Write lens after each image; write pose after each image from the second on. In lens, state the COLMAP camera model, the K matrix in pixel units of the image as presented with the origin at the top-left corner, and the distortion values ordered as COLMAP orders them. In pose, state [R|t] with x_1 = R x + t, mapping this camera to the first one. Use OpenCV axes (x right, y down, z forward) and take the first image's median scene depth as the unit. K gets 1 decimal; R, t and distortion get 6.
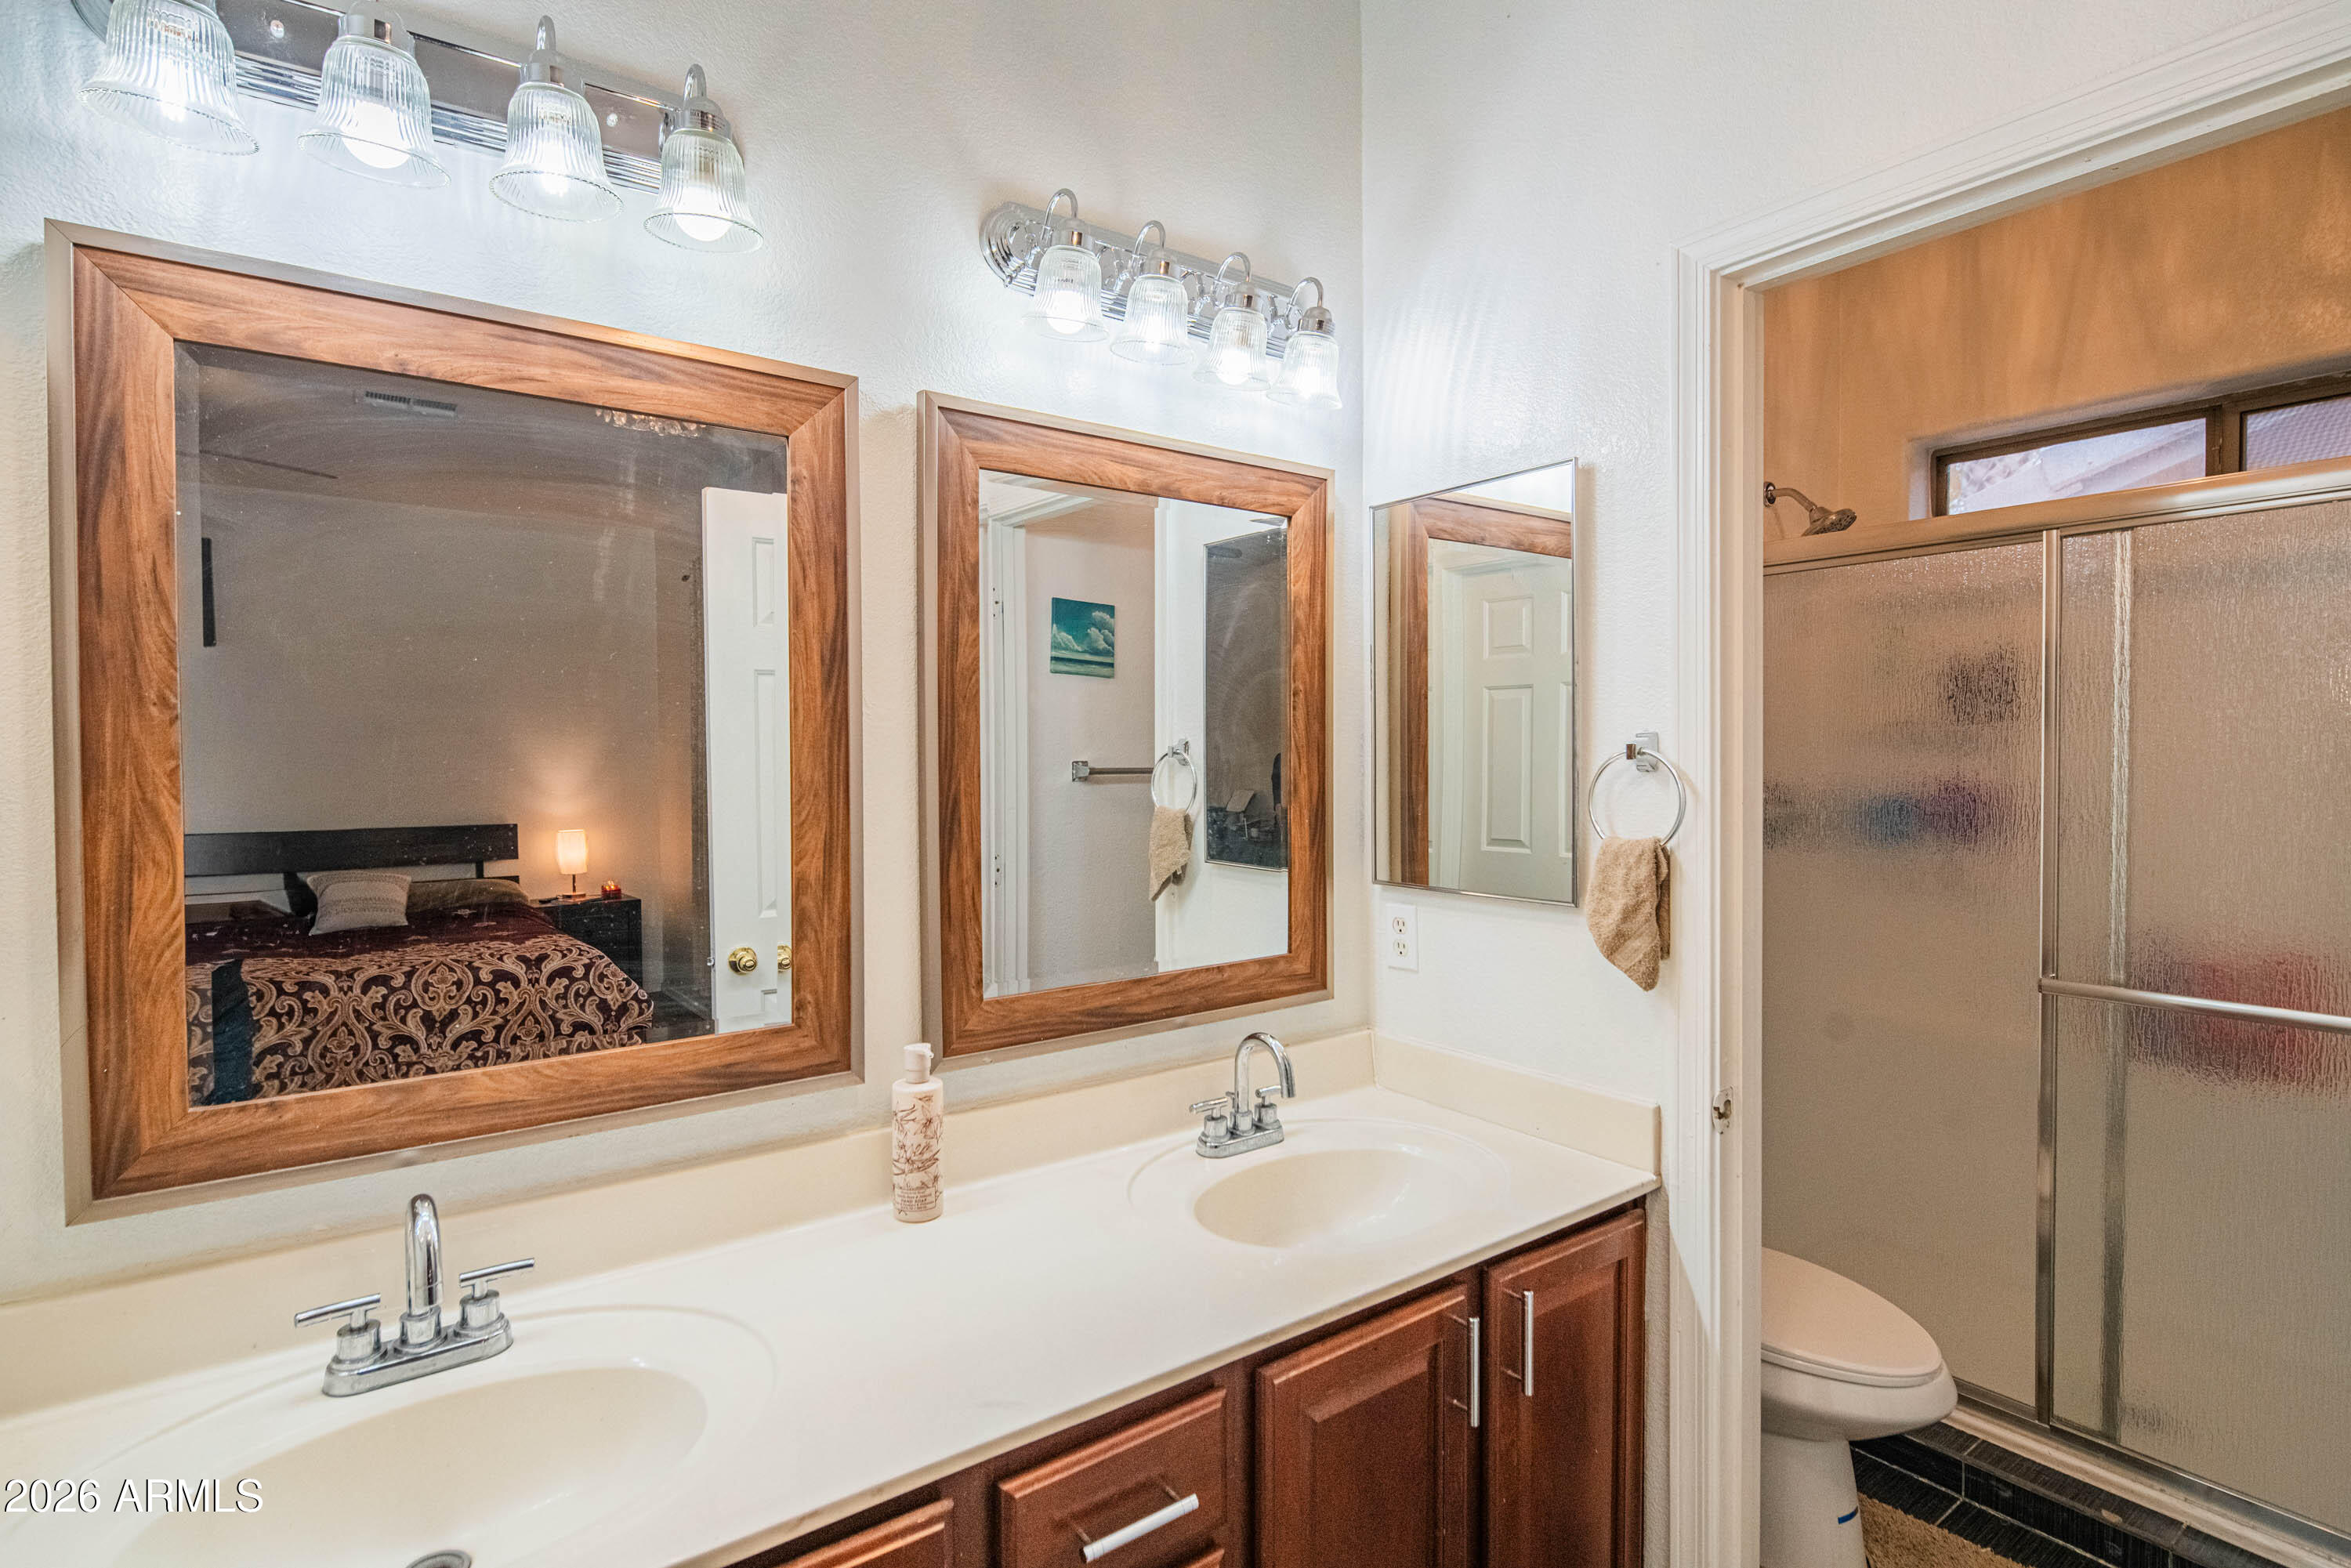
lens RADIAL K [[1151.0, 0, 1164.7], [0, 1151.0, 746.6], [0, 0, 1]] dist [0.001126, -0.002083]
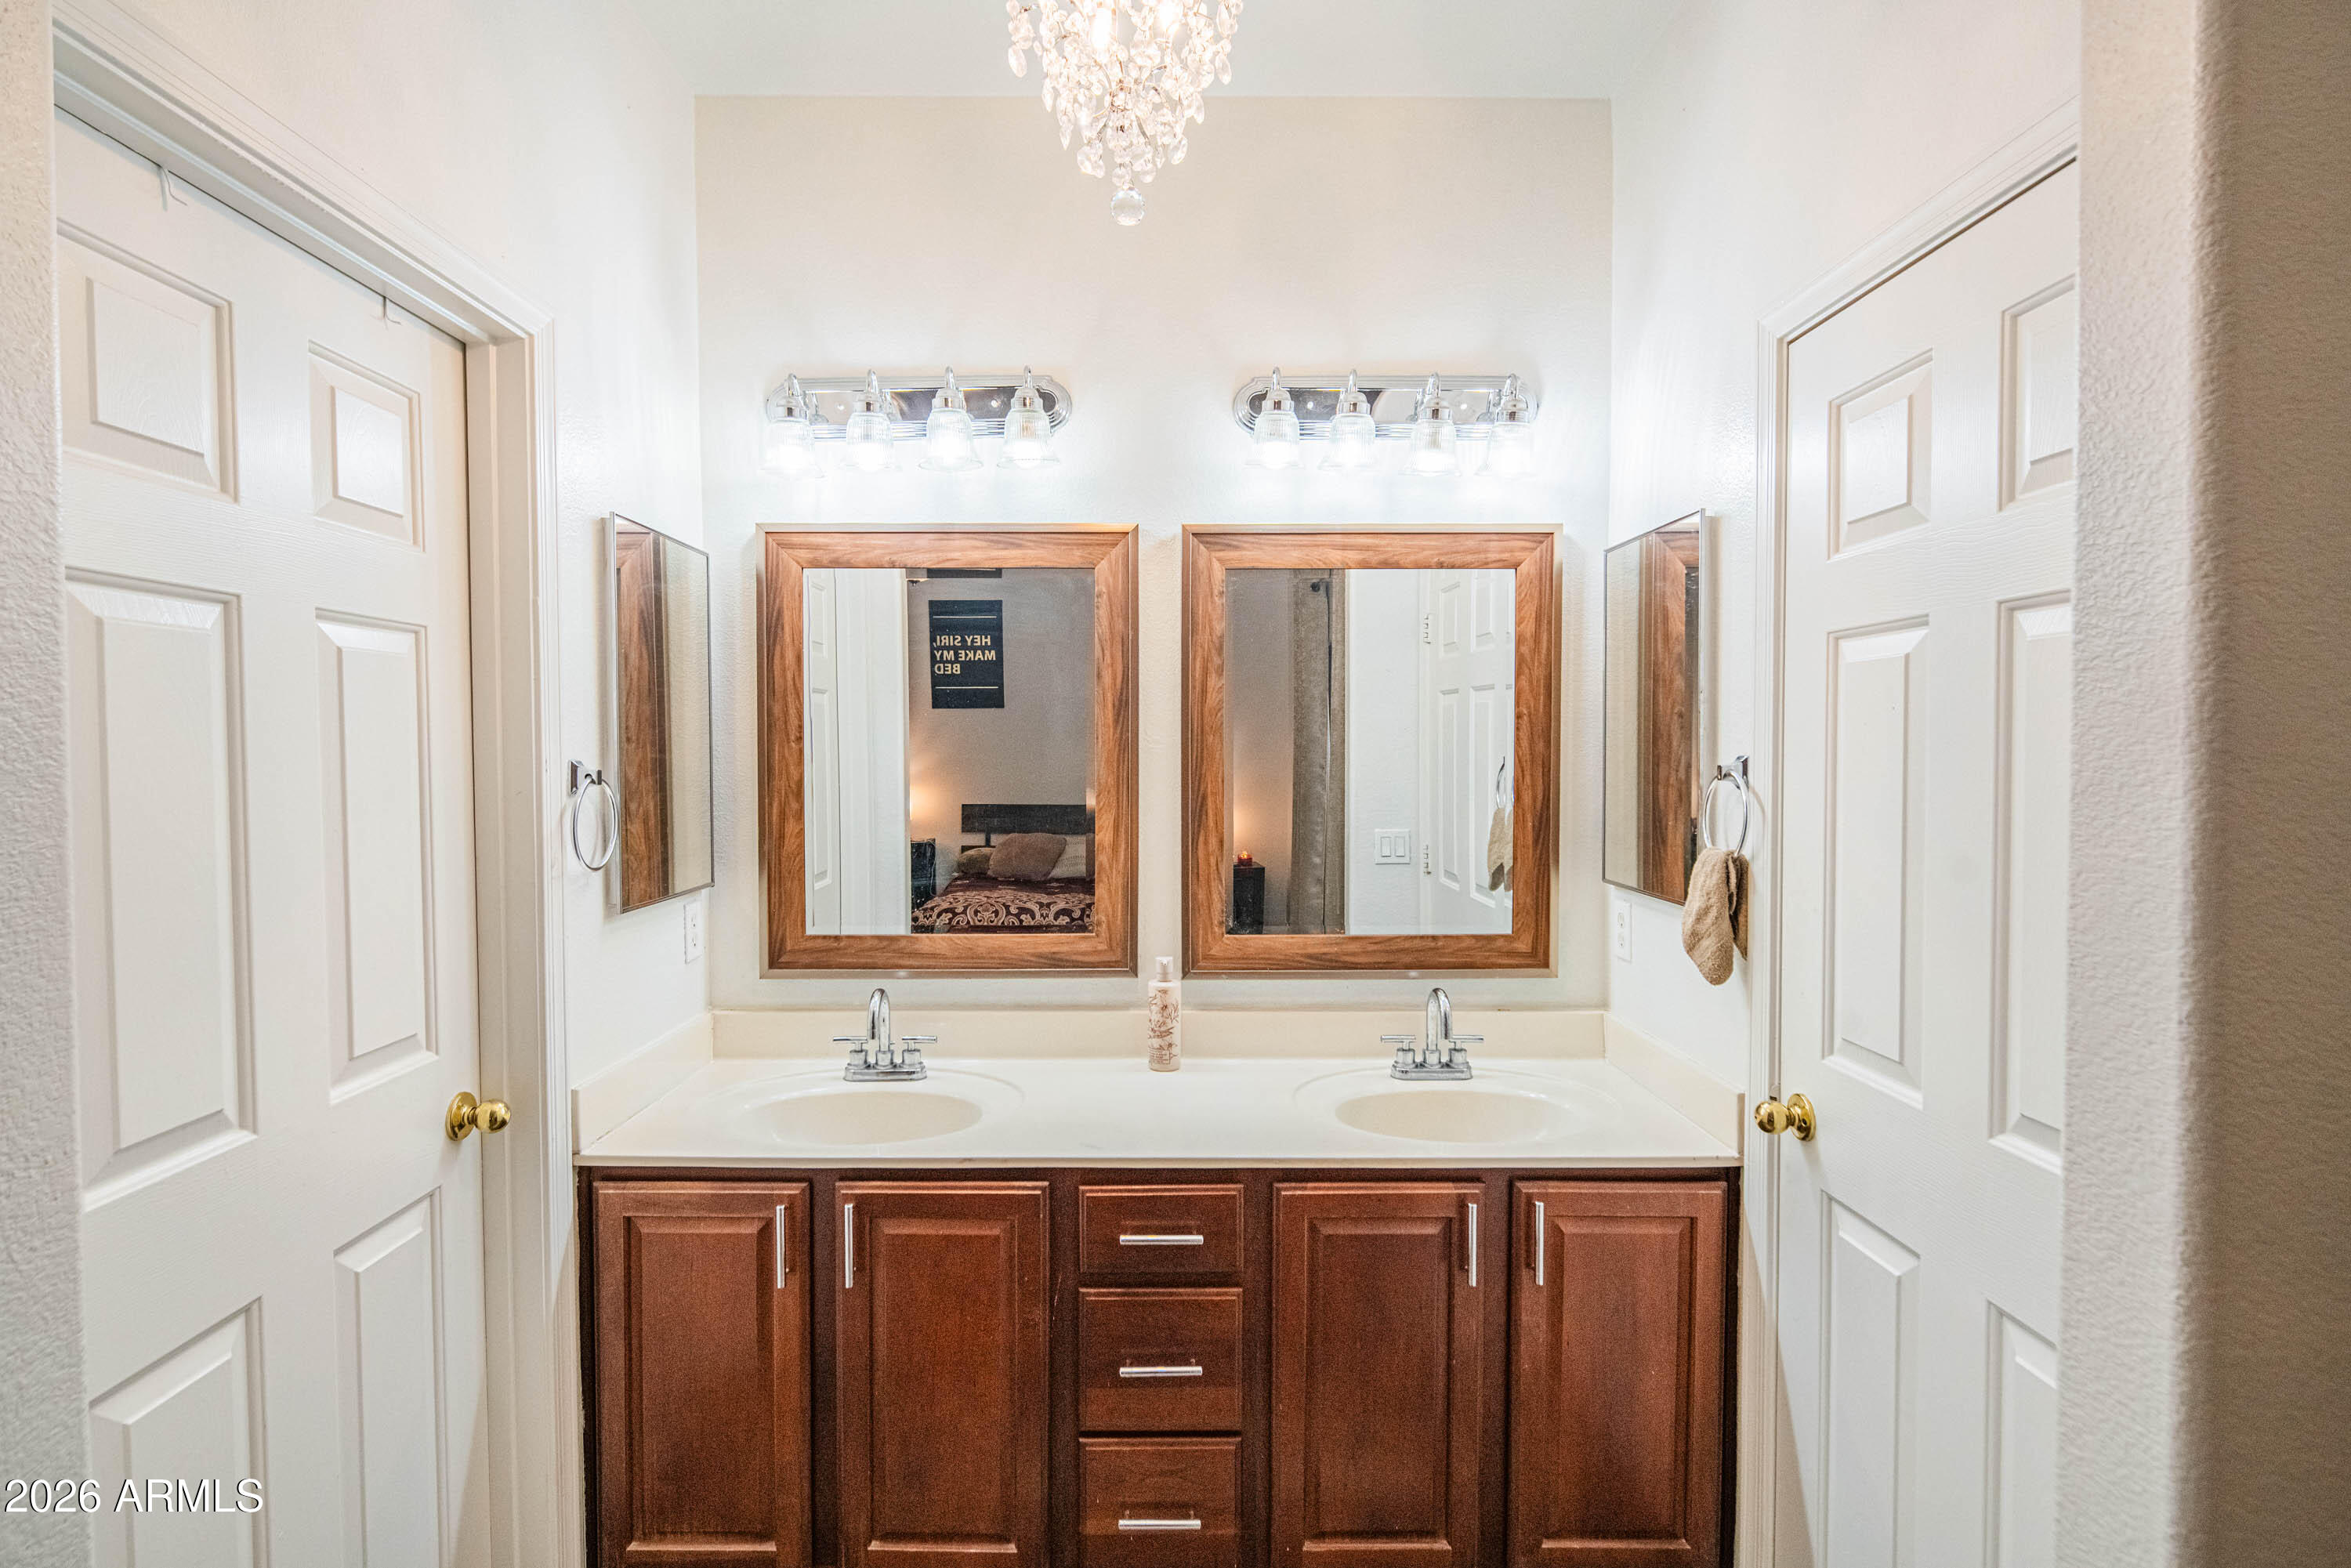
lens RADIAL K [[1151.0, 0, 1164.7], [0, 1151.0, 746.6], [0, 0, 1]] dist [0.001126, -0.002083]
pose [[0.812587, 0.003053, -0.582832, 0.579422], [0.000992, 0.999978, 0.006621, -0.026927], [0.582839, -0.005958, 0.812566, -0.208064]]
